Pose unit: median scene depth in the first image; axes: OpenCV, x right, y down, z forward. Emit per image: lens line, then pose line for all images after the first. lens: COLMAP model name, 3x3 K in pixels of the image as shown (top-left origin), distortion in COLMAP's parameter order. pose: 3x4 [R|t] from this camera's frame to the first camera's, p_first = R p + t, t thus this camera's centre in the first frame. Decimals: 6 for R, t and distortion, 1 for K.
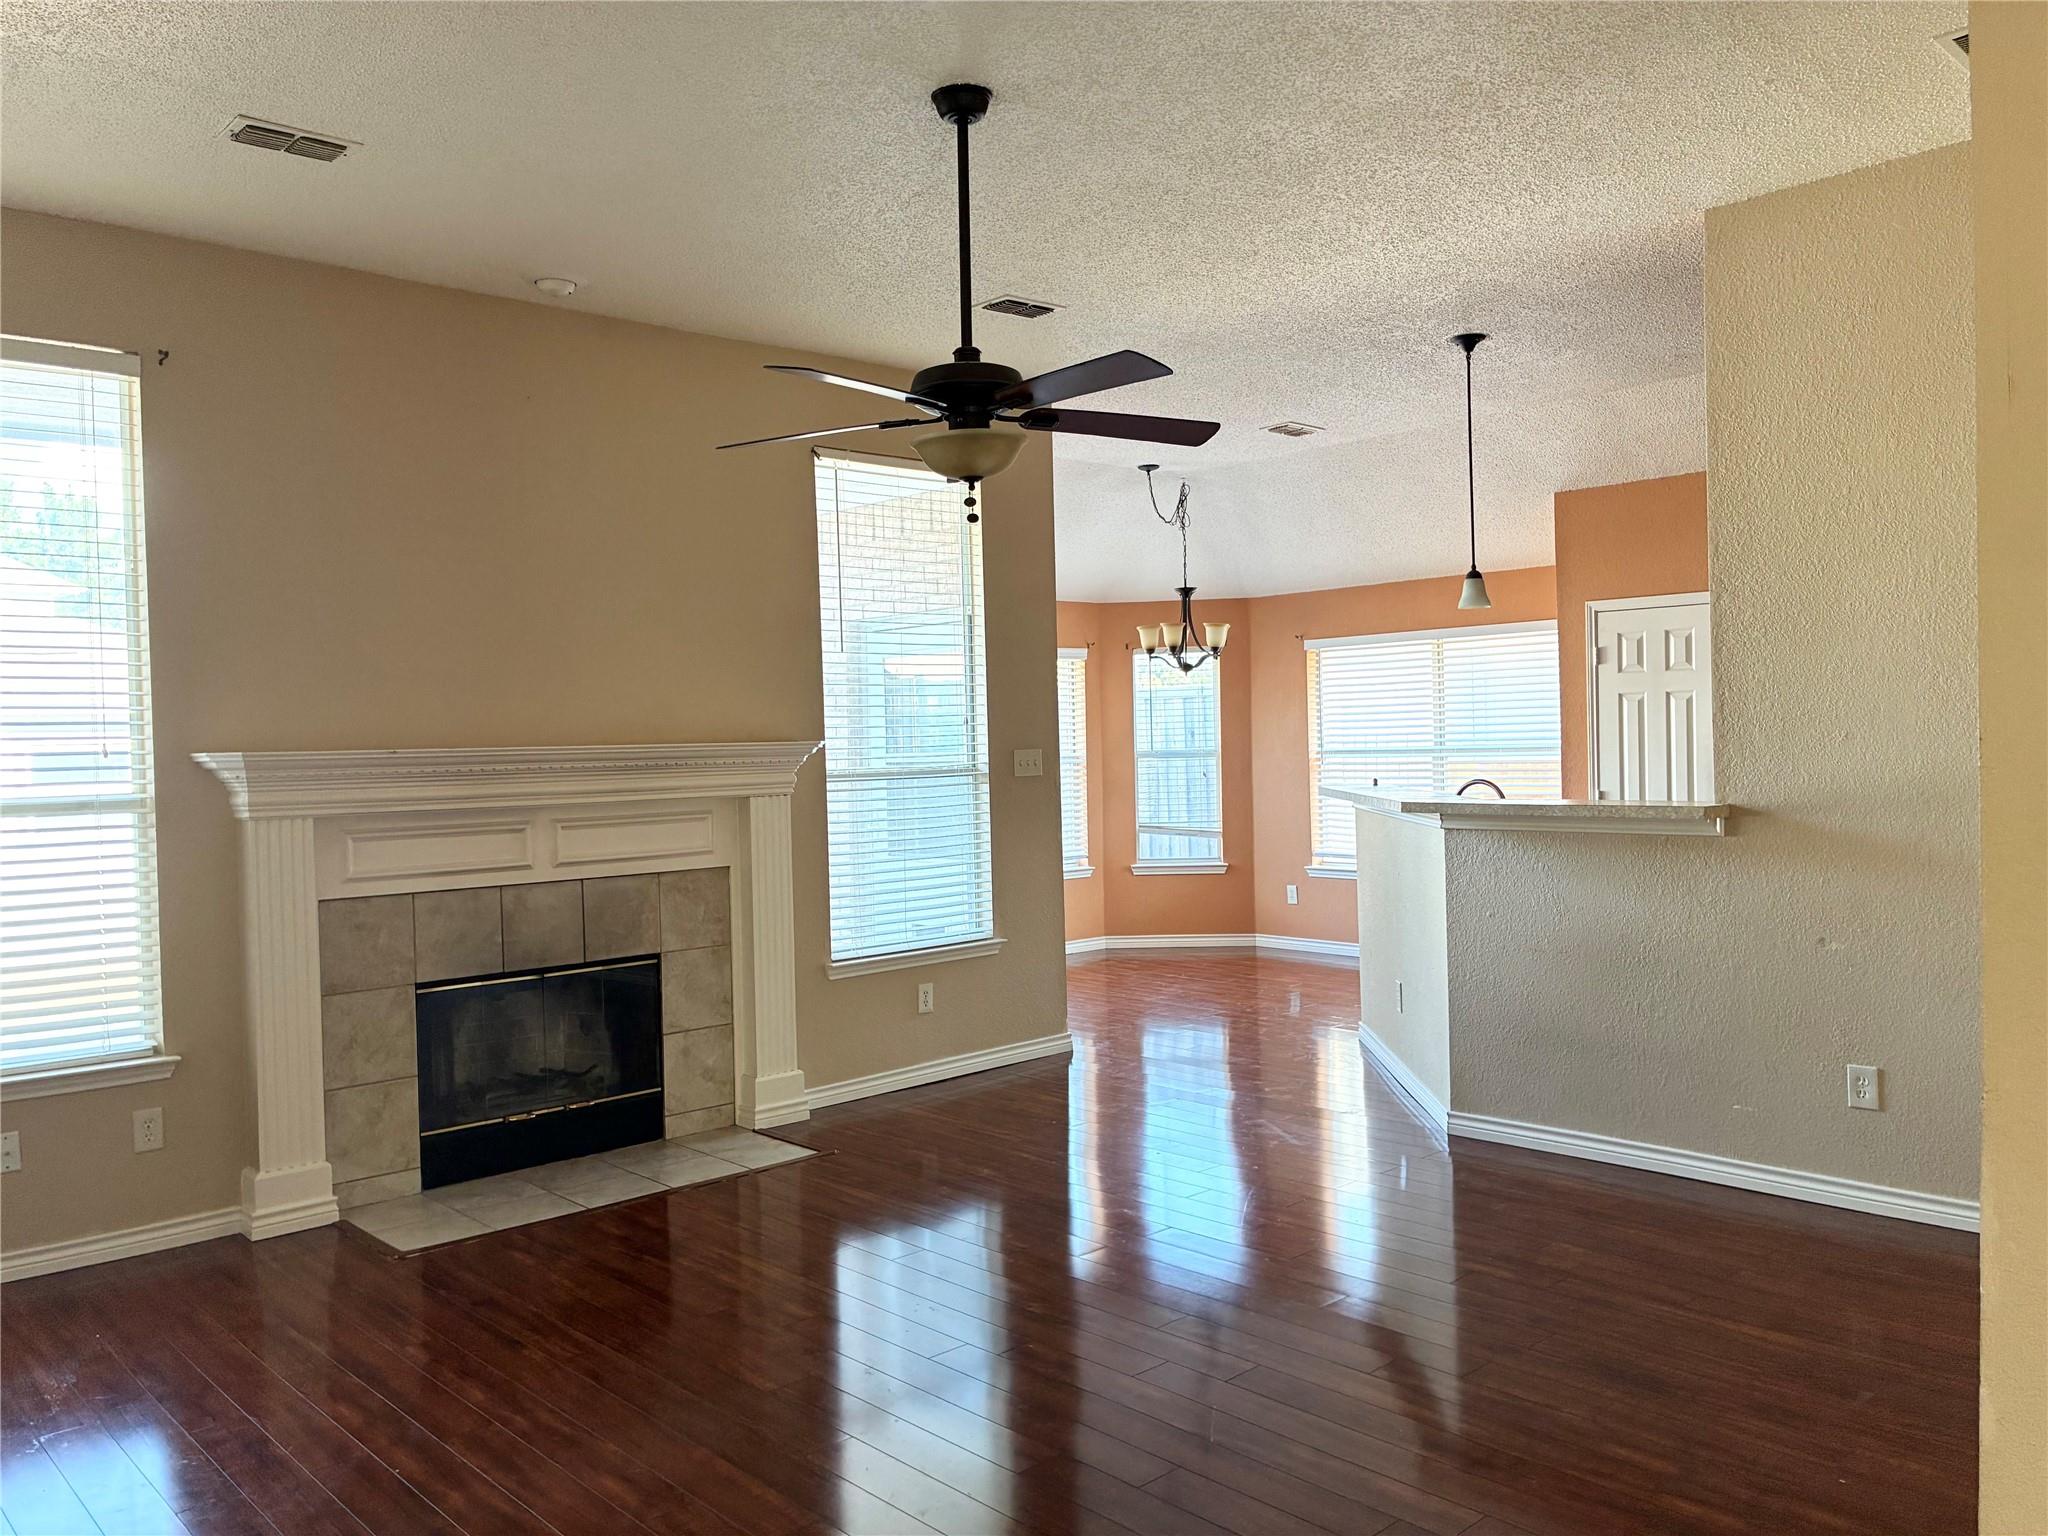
lens RADIAL K [[1595.4, 0, 1024.0], [0, 1595.4, 768.0], [0, 0, 1]] dist [0.000363, 0.000251]
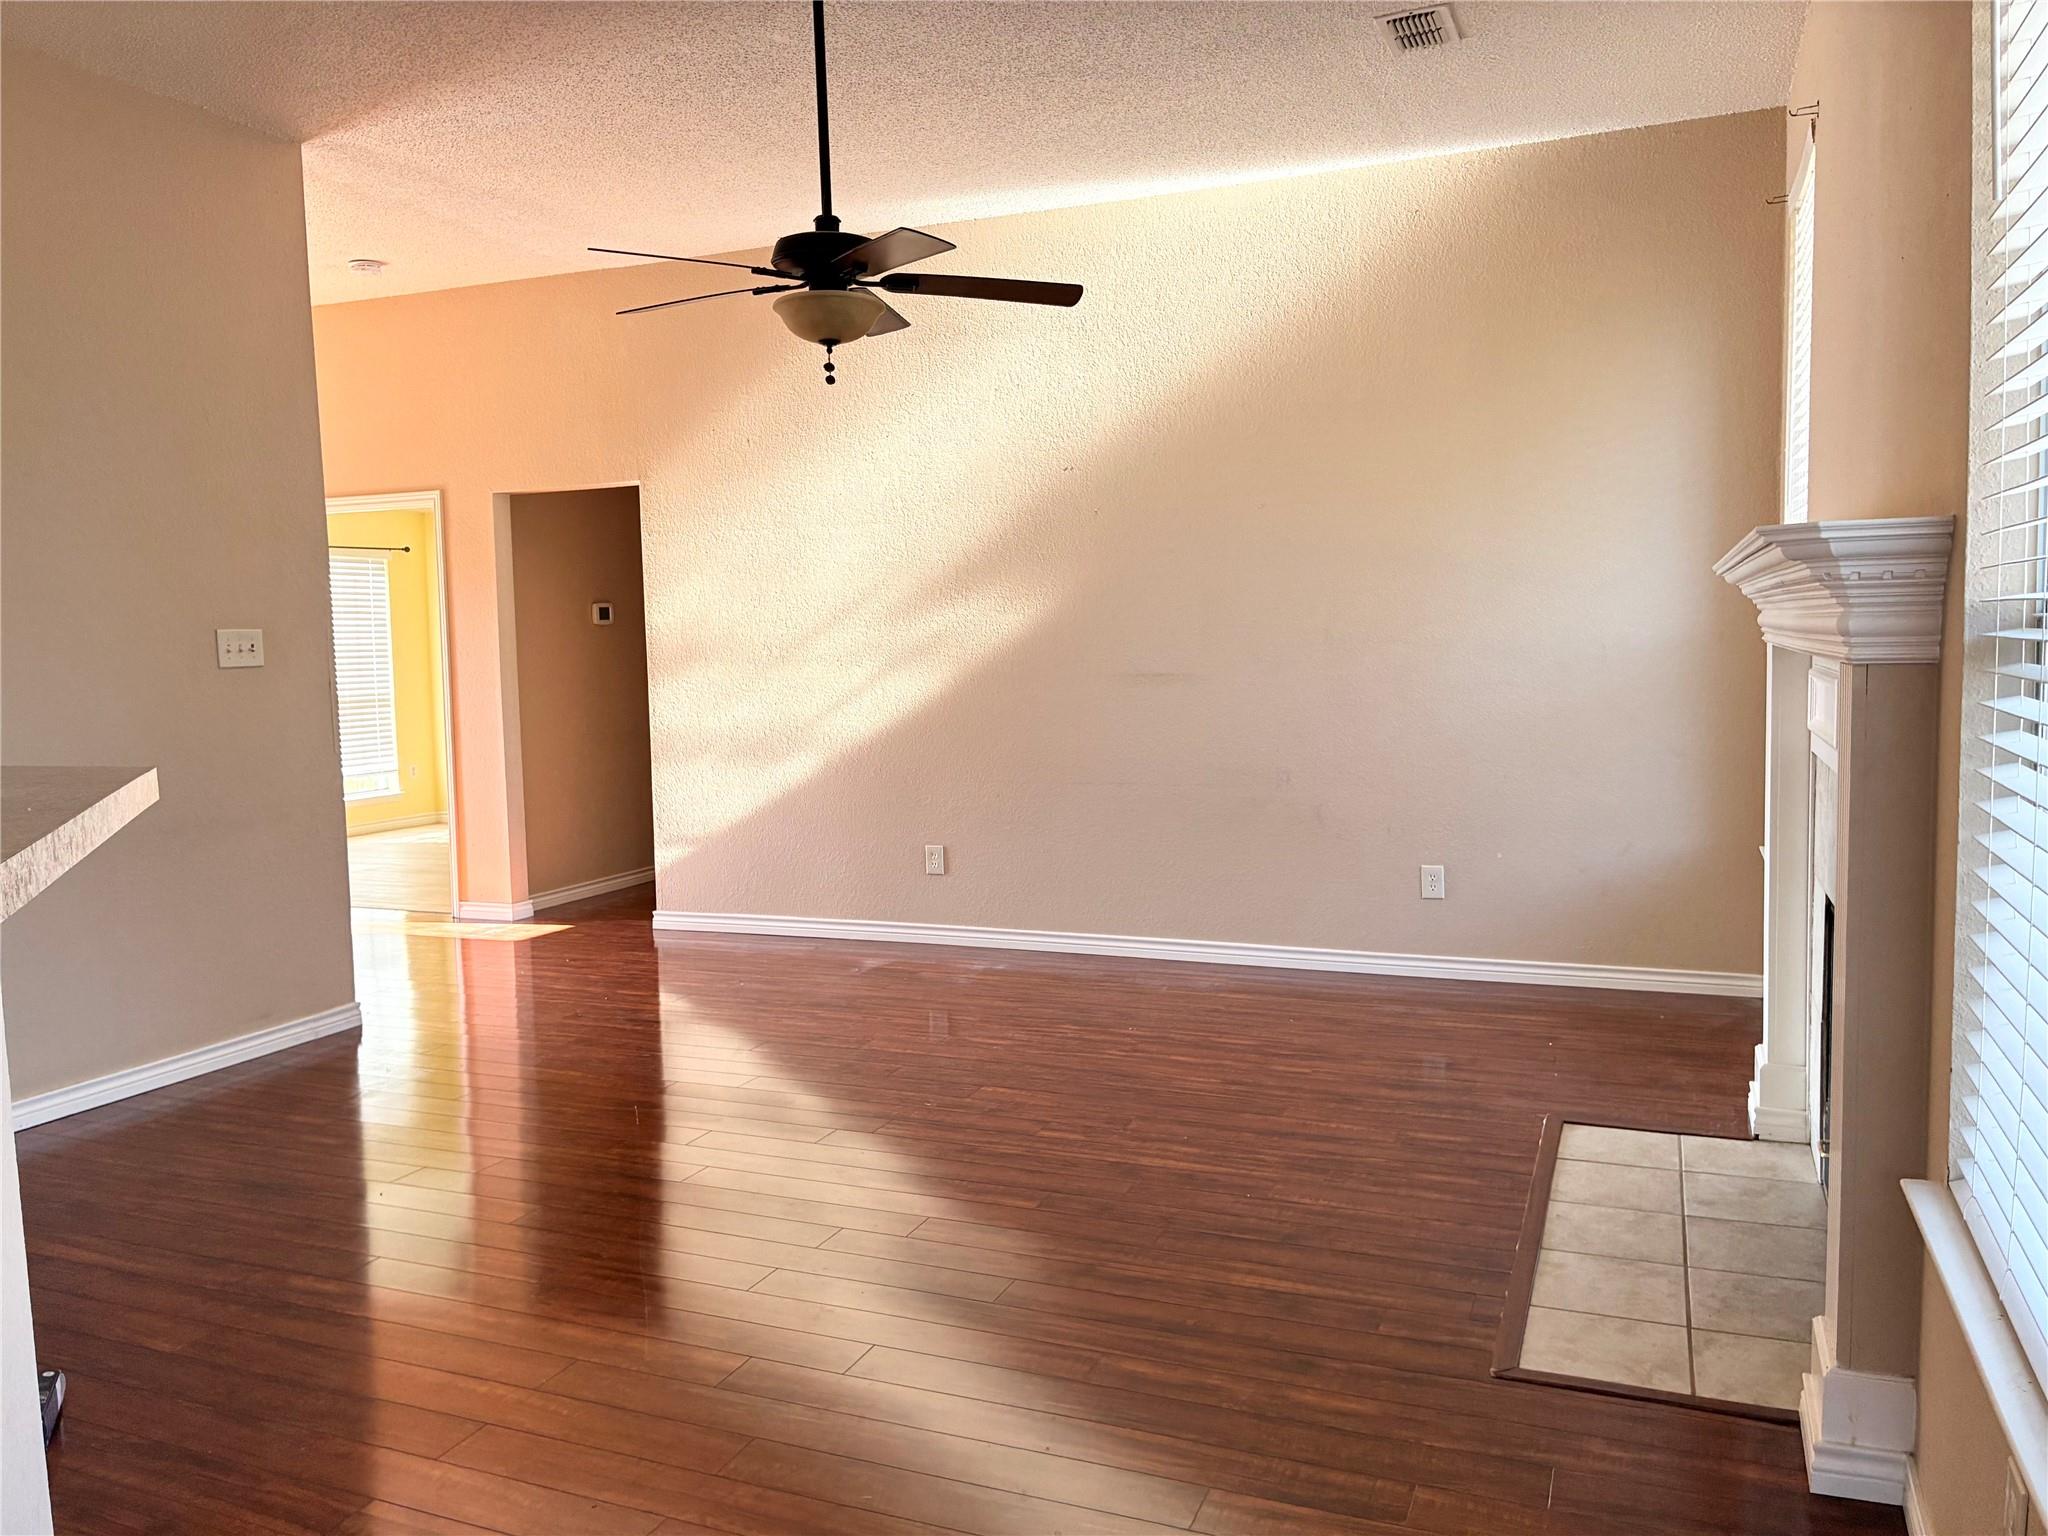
lens RADIAL K [[1558.2, 0, 1024.0], [0, 1558.2, 768.0], [0, 0, 1]] dist [0.008507, 0.002583]
pose [[-0.904980, 0.081266, -0.417621, 0.211071], [0.036243, 0.992745, 0.114643, -0.011325], [0.423908, 0.088614, -0.901360, 1.390581]]
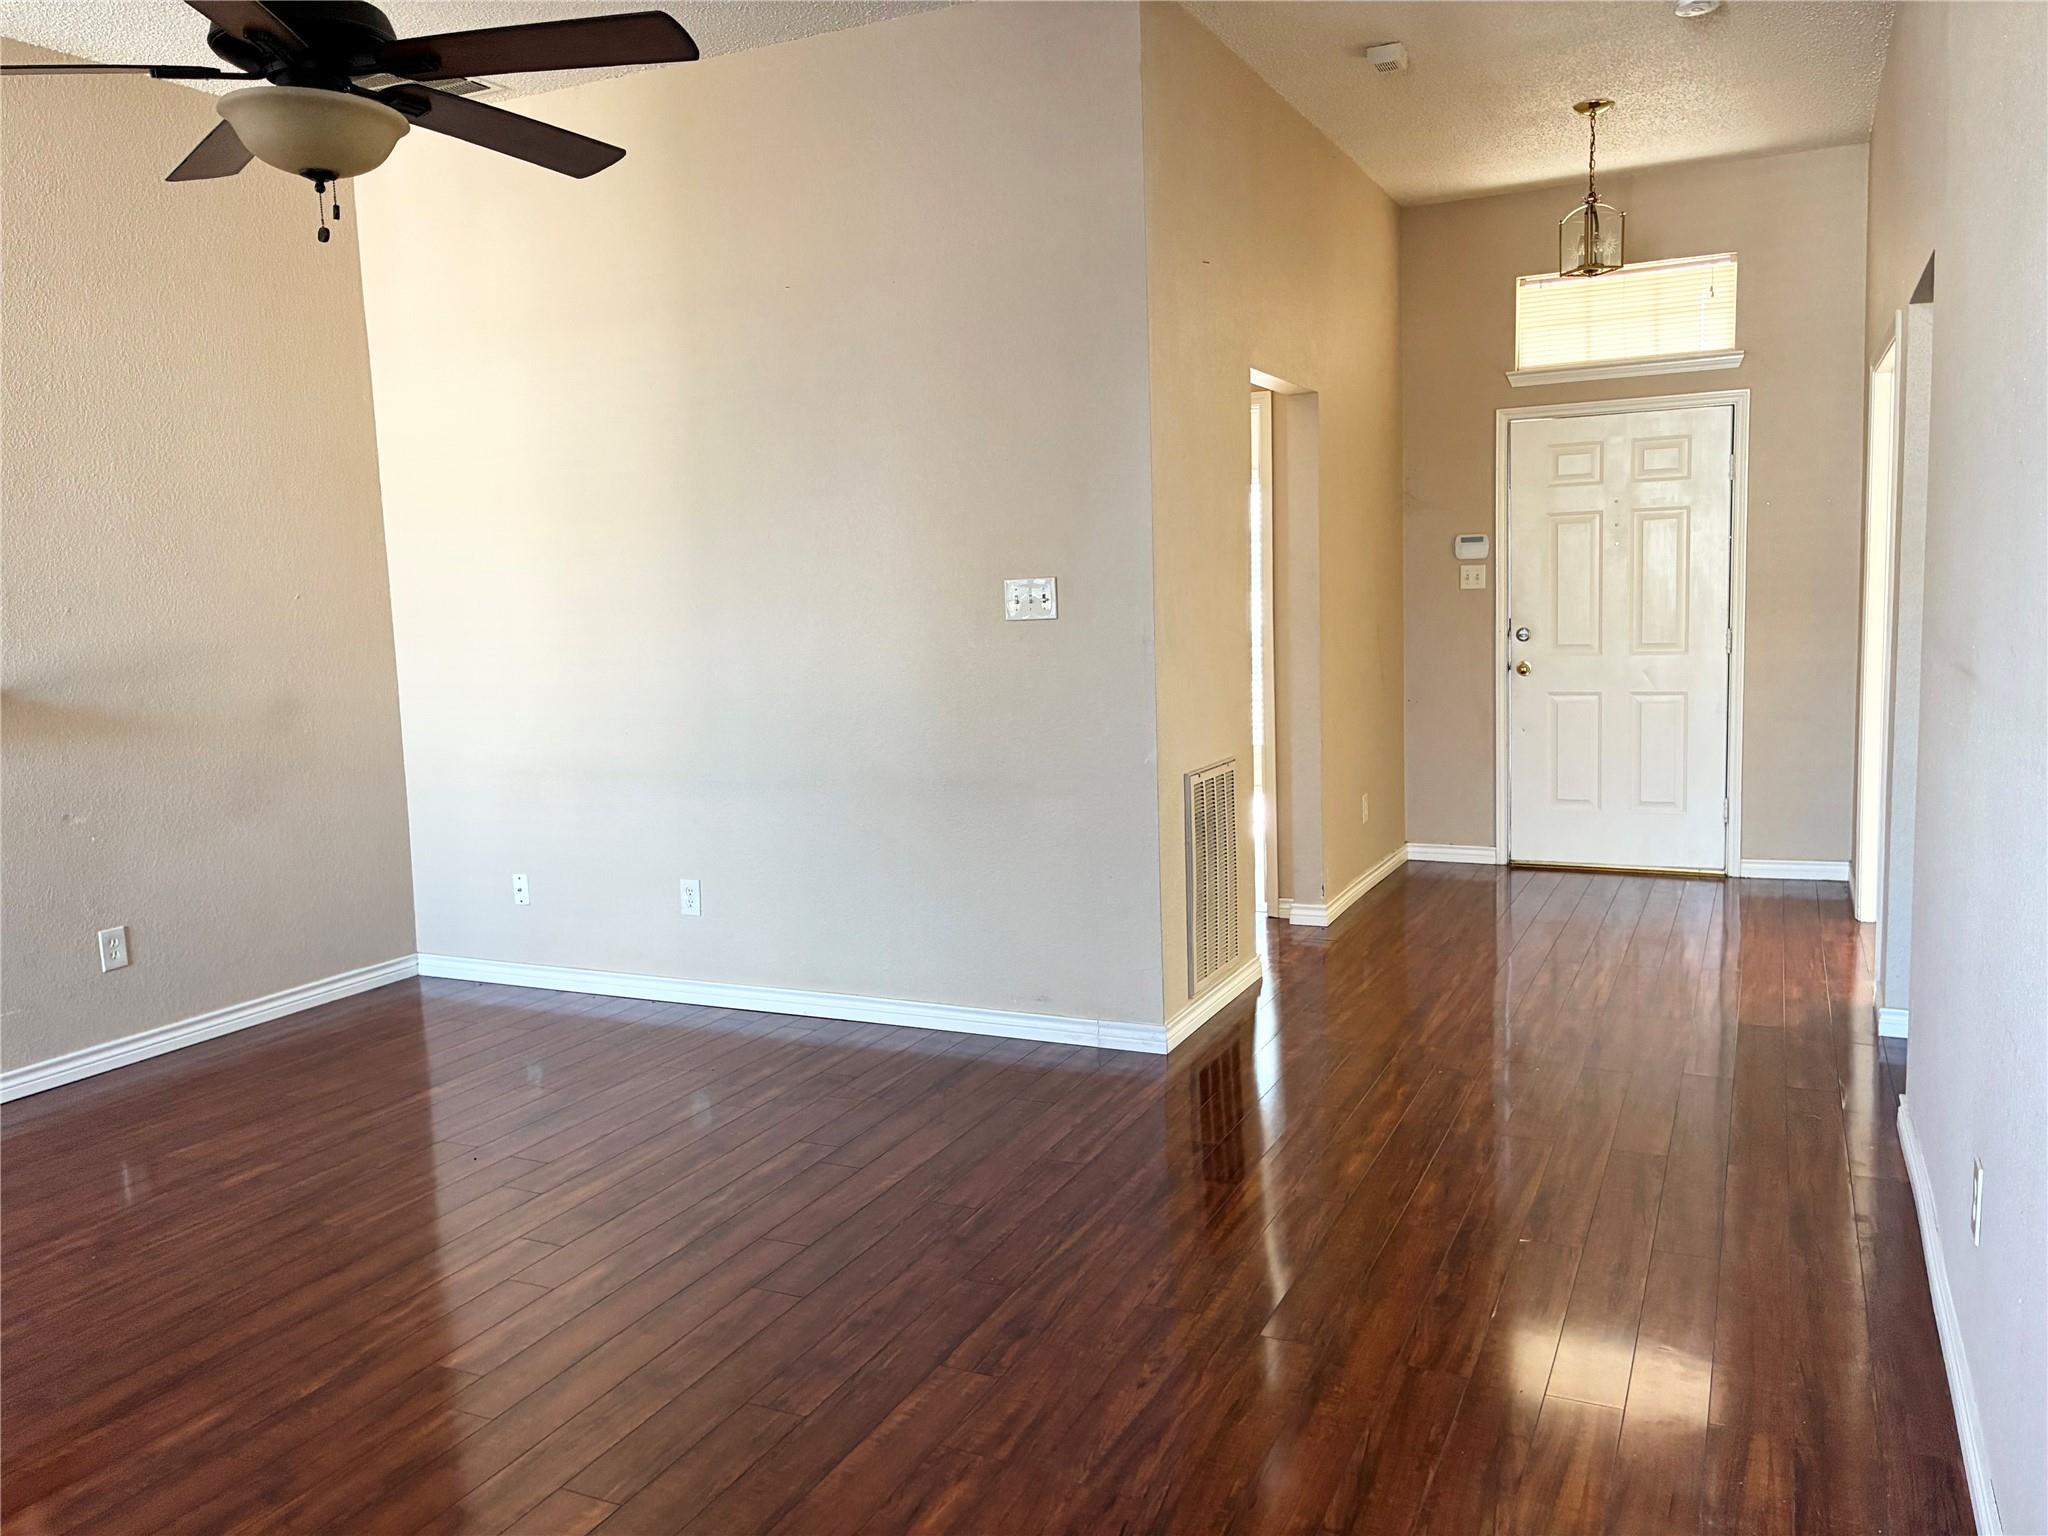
lens RADIAL K [[1558.2, 0, 1024.0], [0, 1558.2, 768.0], [0, 0, 1]] dist [0.008507, 0.002583]
pose [[-0.375073, -0.075314, 0.923931, -0.533872], [0.060845, 0.992545, 0.105607, 0.008741], [-0.924996, 0.095827, -0.367695, 0.682150]]
